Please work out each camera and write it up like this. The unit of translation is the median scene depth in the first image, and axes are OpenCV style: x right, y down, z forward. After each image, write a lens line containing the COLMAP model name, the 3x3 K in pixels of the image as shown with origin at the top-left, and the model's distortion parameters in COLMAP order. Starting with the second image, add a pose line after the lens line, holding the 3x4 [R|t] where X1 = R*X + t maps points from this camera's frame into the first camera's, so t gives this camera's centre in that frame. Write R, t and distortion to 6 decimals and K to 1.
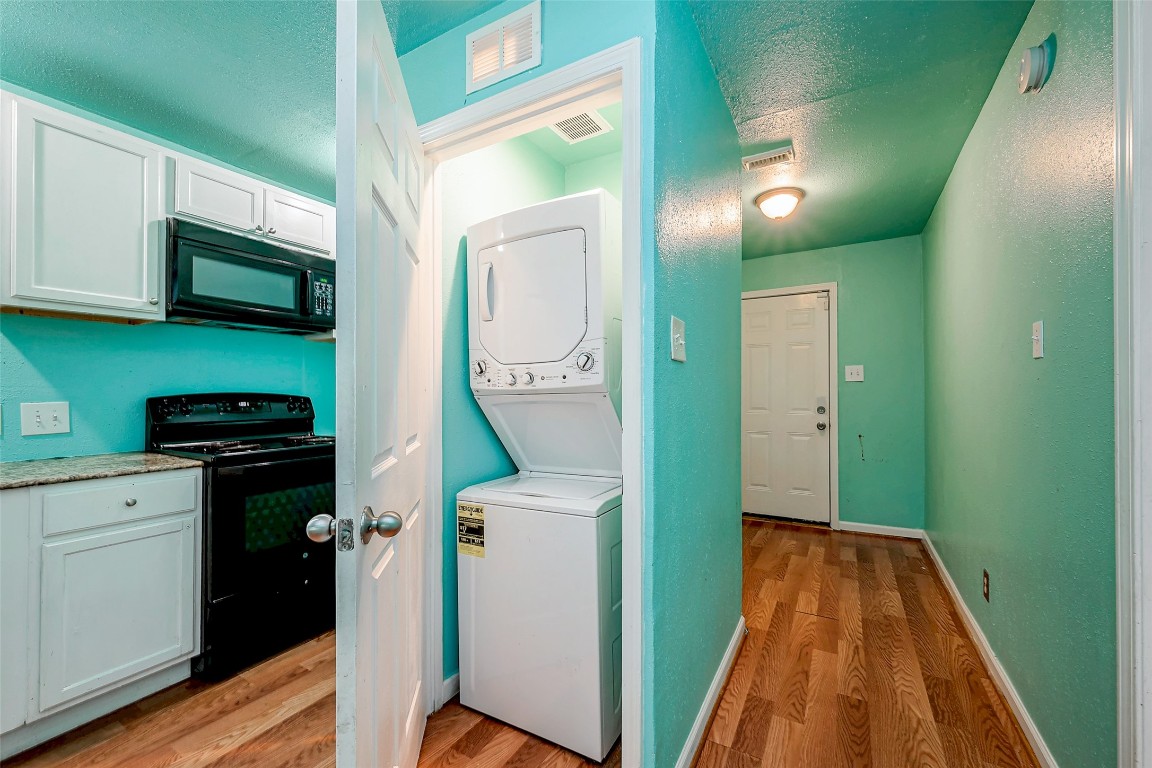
lens RADIAL K [[466.9, 0, 602.2], [0, 466.9, 386.2], [0, 0, 1]] dist [-0.007667, -0.000459]
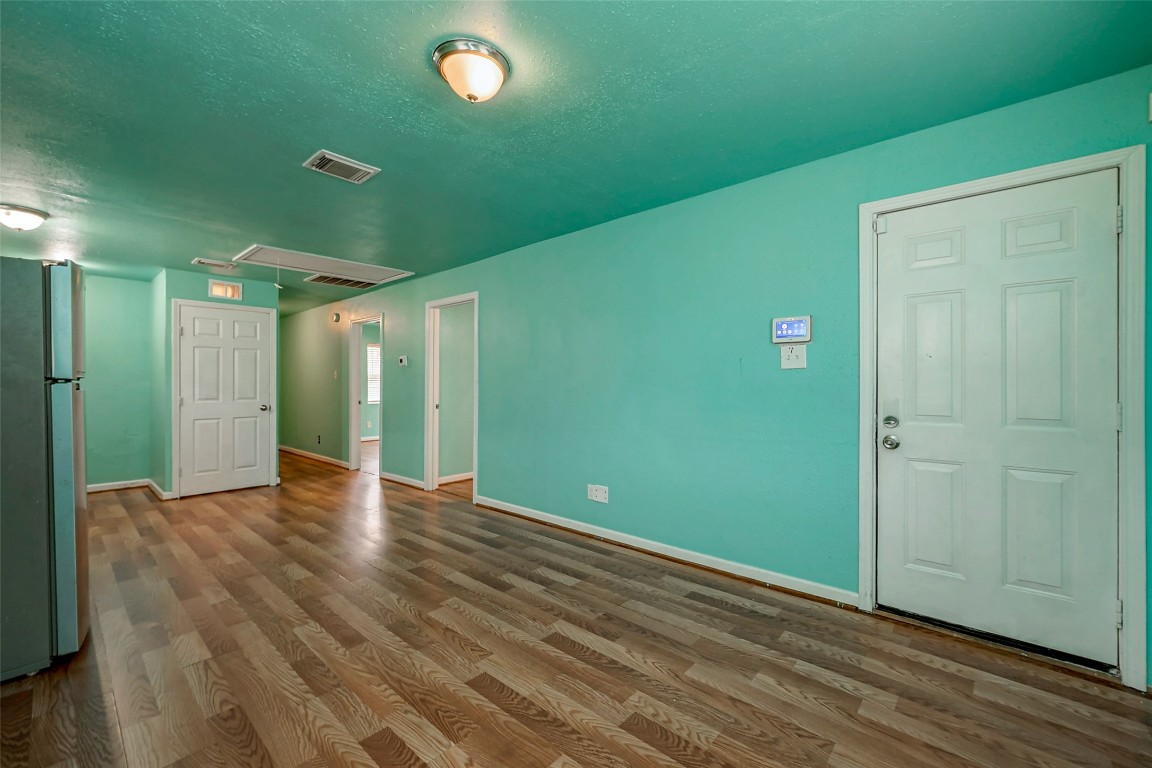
lens RADIAL K [[451.8, 0, 565.6], [0, 451.8, 386.8], [0, 0, 1]] dist [-0.011889, 0.000474]
pose [[0.249372, 0.001986, 0.968406, -2.050220], [-0.010083, 0.999949, 0.000546, -0.009666], [-0.968355, -0.009900, 0.249379, -1.686847]]
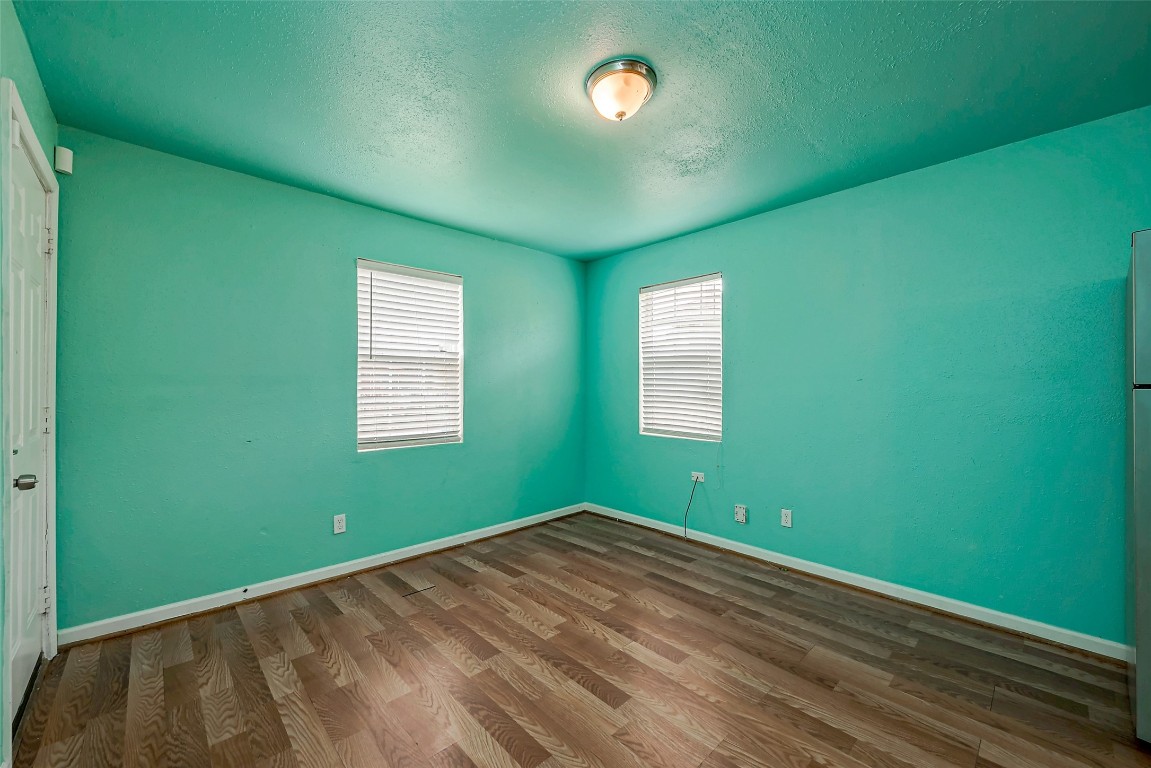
lens RADIAL K [[451.4, 0, 565.1], [0, 451.4, 386.8], [0, 0, 1]] dist [-0.011889, 0.000474]
pose [[-0.350436, 0.002070, -0.936584, -0.455624], [0.009192, 0.999957, -0.001229, -0.028323], [0.936541, -0.009040, -0.350440, -1.117659]]
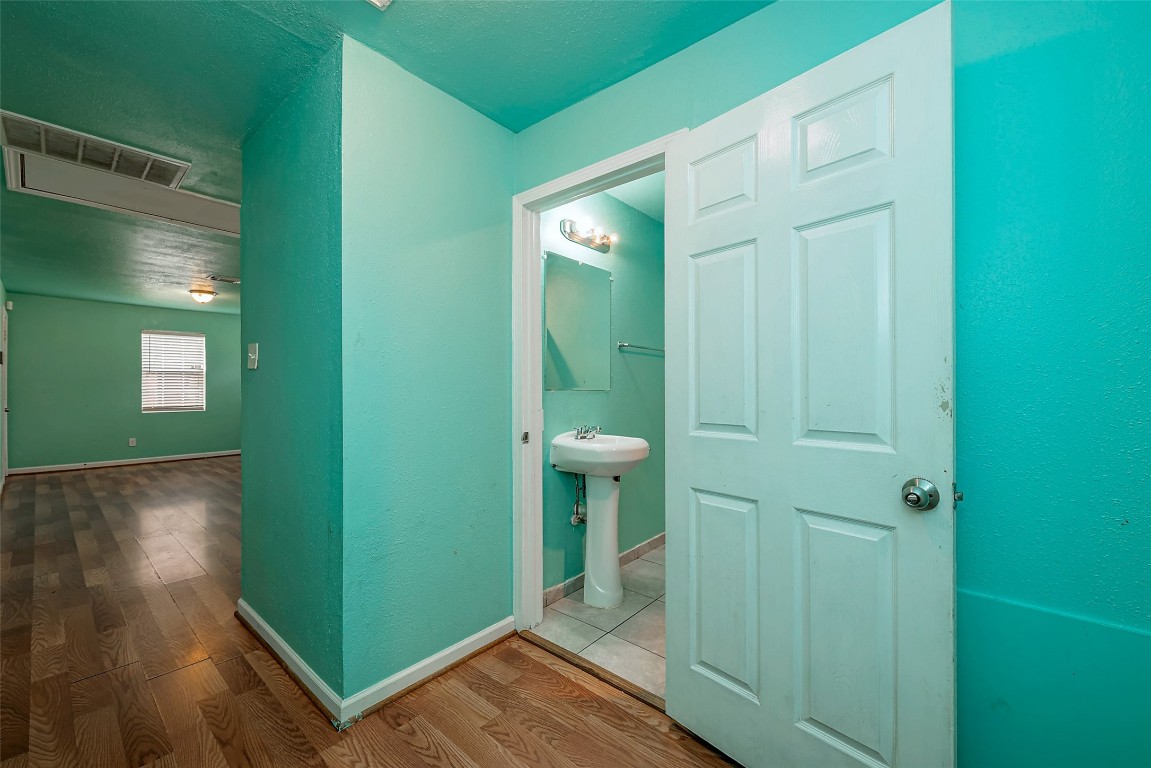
lens RADIAL K [[465.8, 0, 575.5], [0, 465.8, 384.0], [0, 0, 1]] dist [-0.007650, -0.000167]
pose [[-0.234141, -0.006088, -0.972184, 0.988050], [0.008137, 0.999933, -0.008221, 0.013591], [0.972169, -0.009836, -0.234076, 1.642348]]
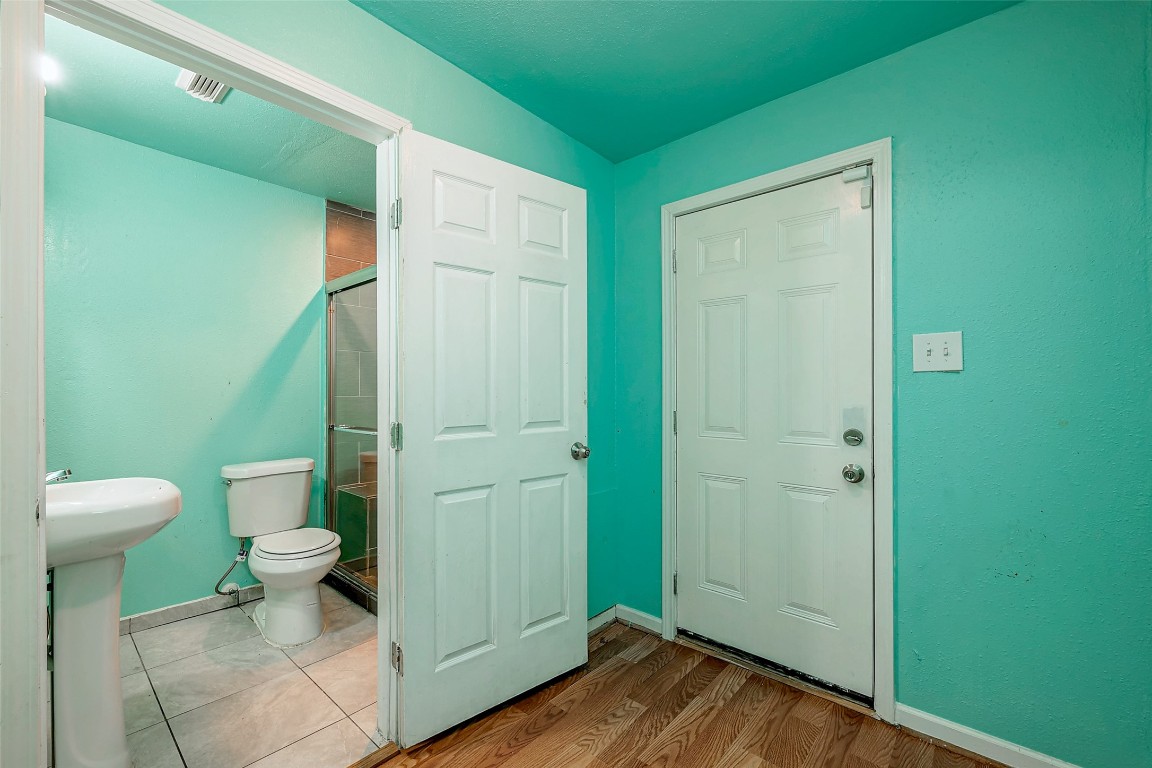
lens RADIAL K [[474.4, 0, 579.0], [0, 474.4, 386.7], [0, 0, 1]] dist [-0.000568, -0.000328]
pose [[0.969551, -0.000801, -0.244887, 0.639445], [0.001871, 0.999990, 0.004139, 0.001331], [0.244882, -0.004471, 0.969543, 0.977063]]
